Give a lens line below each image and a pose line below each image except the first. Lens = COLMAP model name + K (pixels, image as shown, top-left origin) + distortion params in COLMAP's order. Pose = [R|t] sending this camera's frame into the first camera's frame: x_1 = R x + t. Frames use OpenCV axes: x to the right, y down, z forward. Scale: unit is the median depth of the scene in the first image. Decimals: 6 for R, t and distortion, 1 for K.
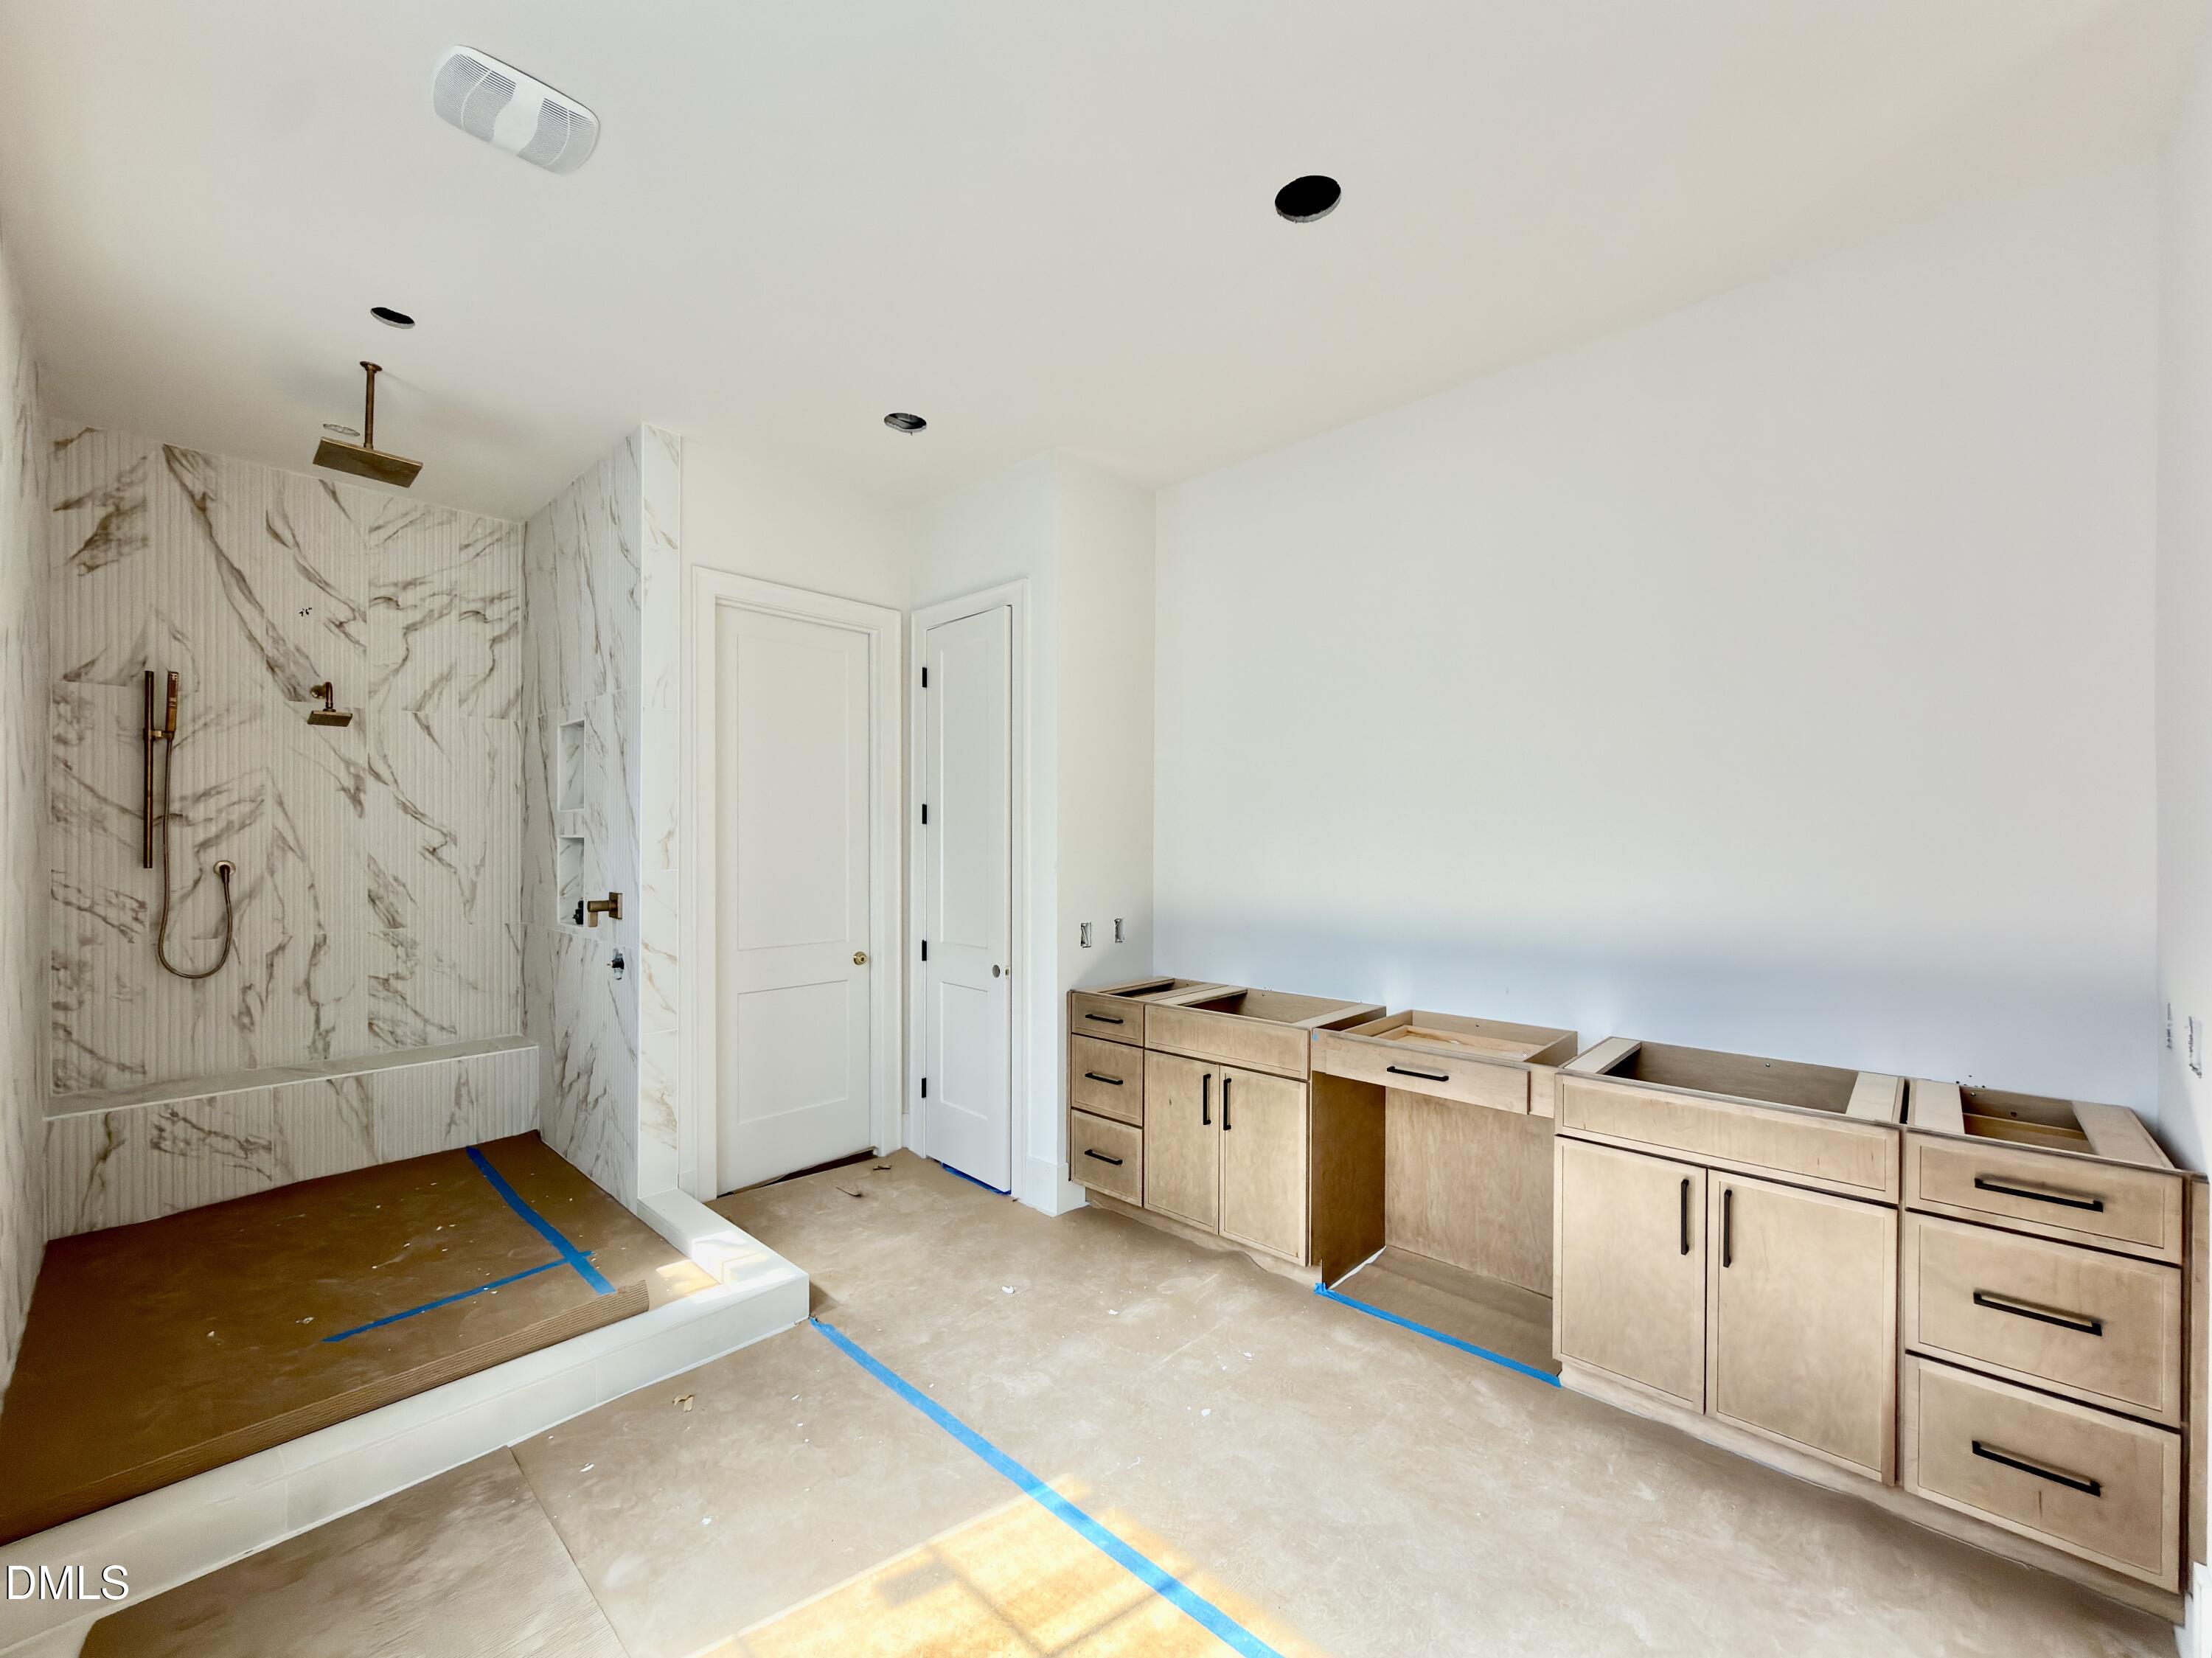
lens RADIAL K [[900.7, 0, 1106.0], [0, 900.7, 829.0], [0, 0, 1]] dist [-0.000345, 0.000043]
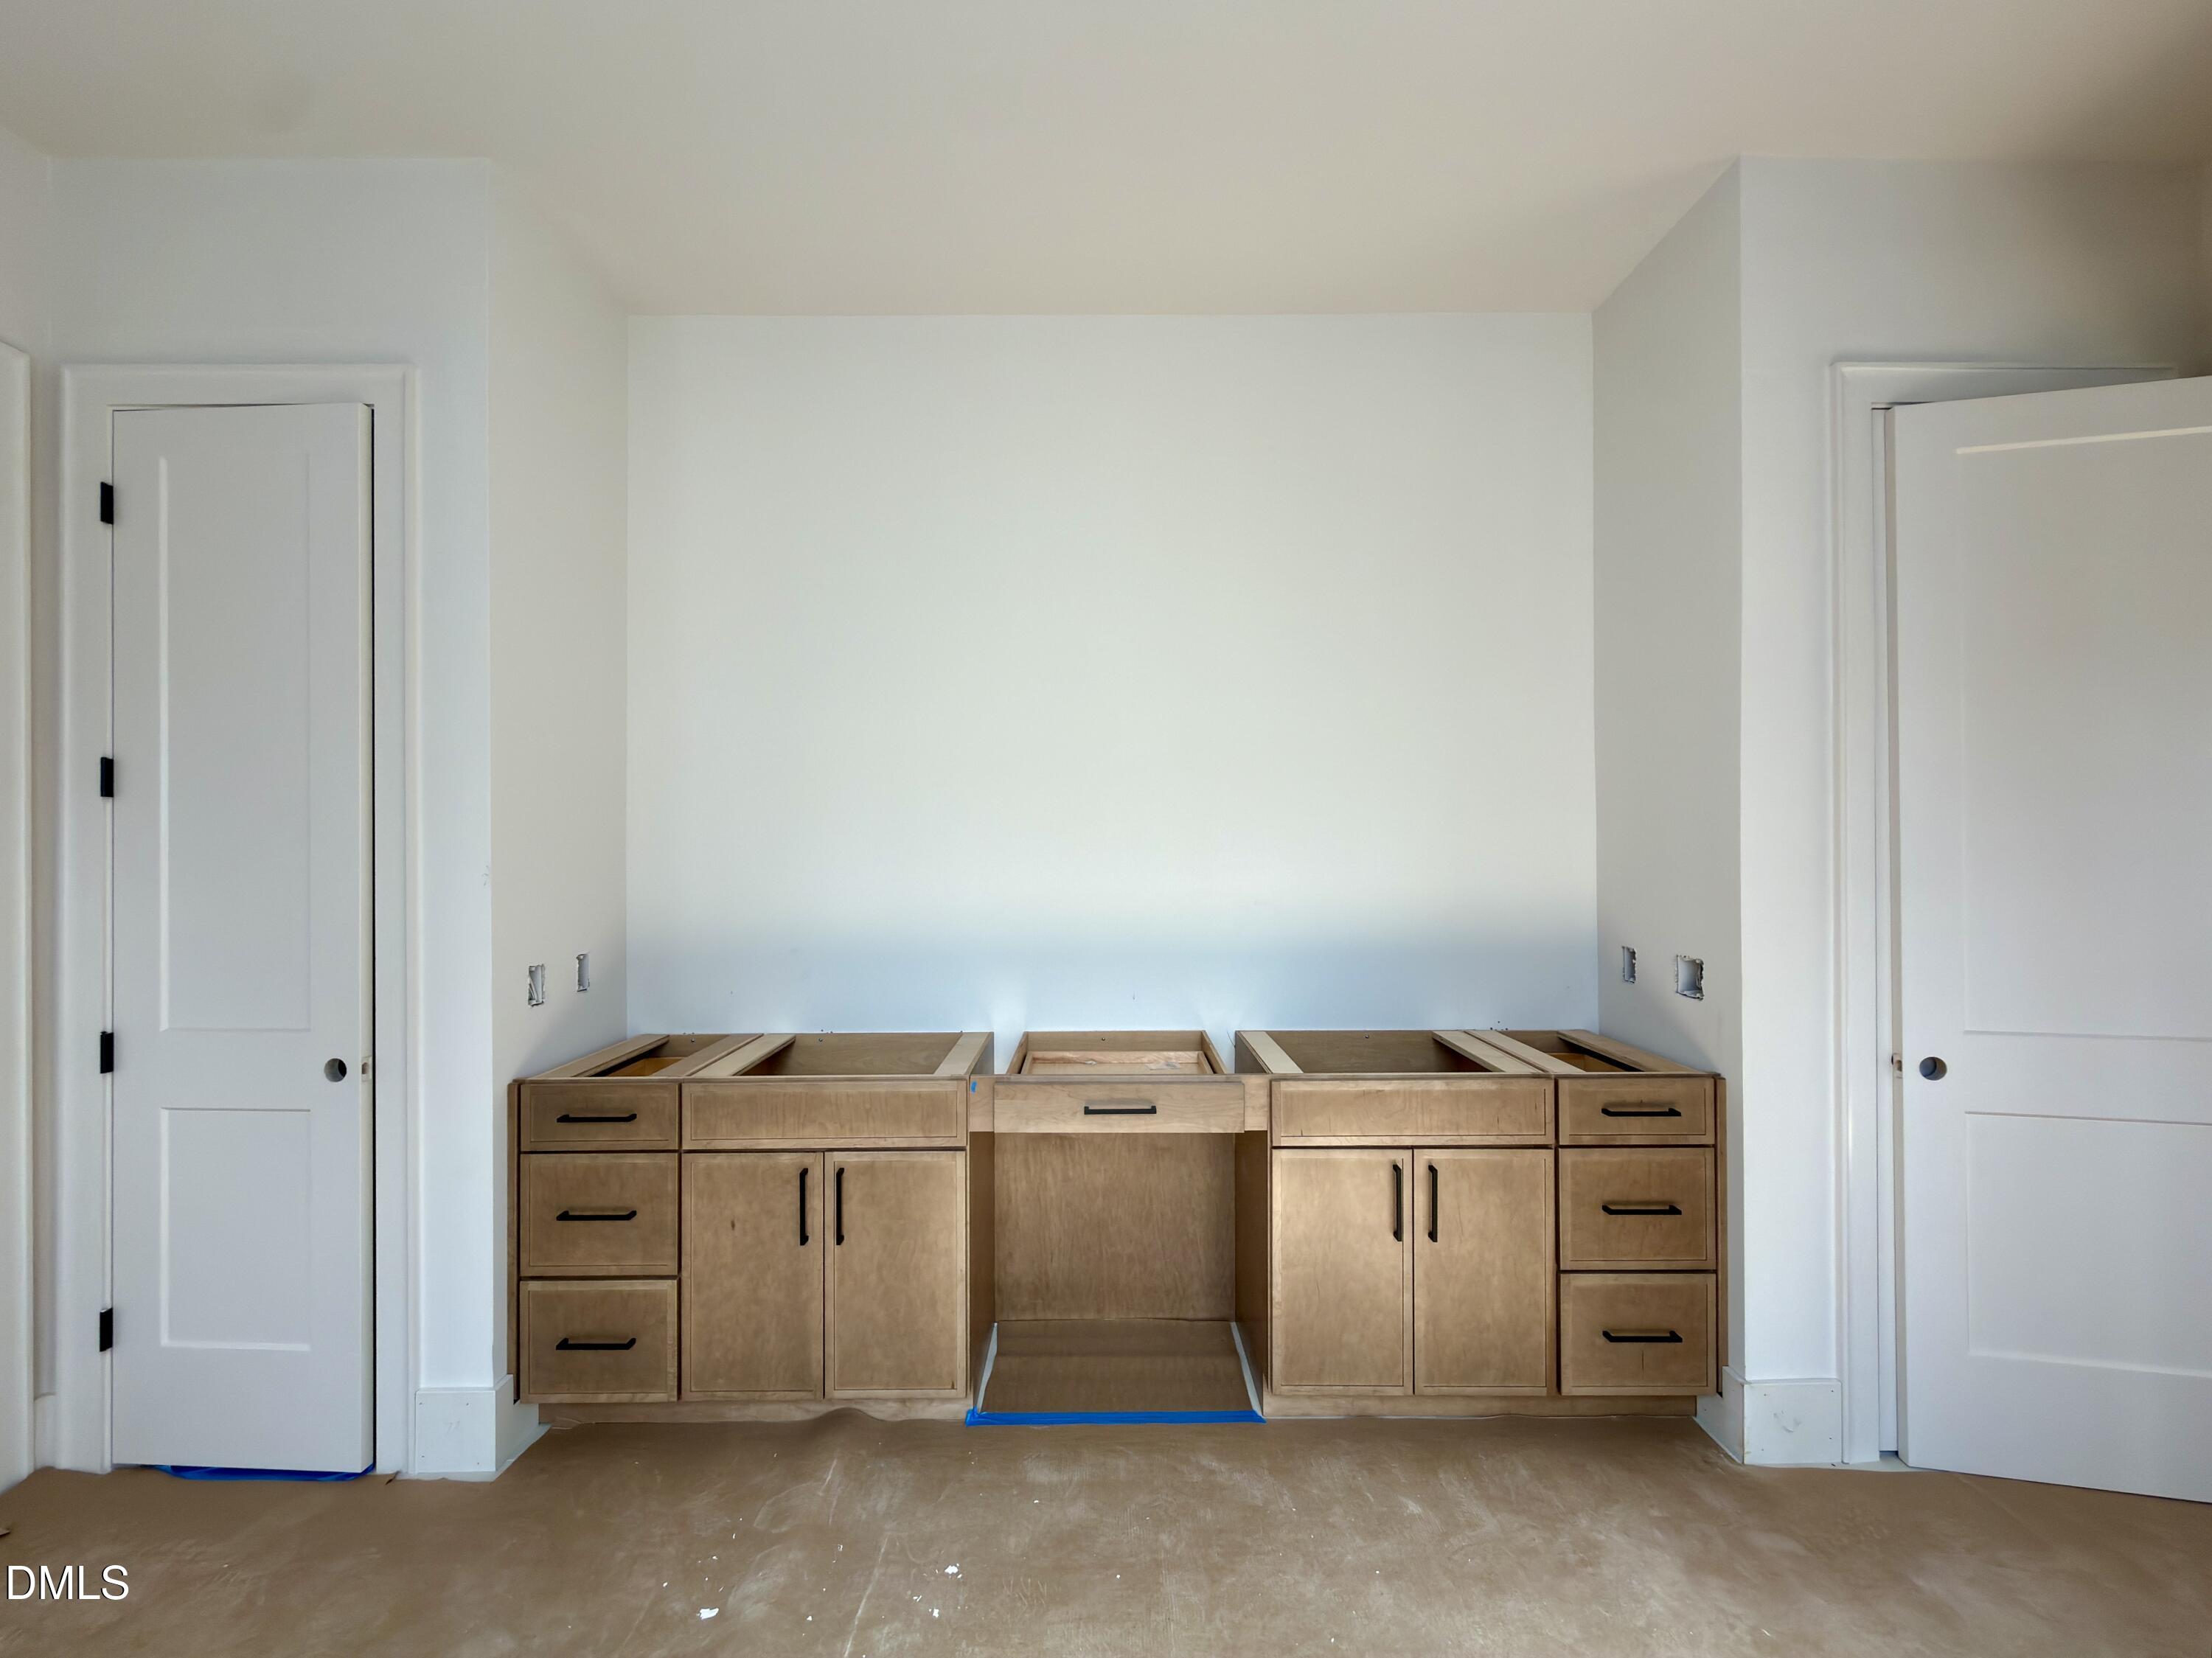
lens RADIAL K [[886.3, 0, 1106.6], [0, 886.3, 846.5], [0, 0, 1]] dist [0.000924, -0.000115]
pose [[0.726088, 0.002832, 0.687596, -0.186968], [-0.003012, 0.999995, -0.000938, 0.027815], [-0.687595, -0.001390, 0.726093, 0.360937]]
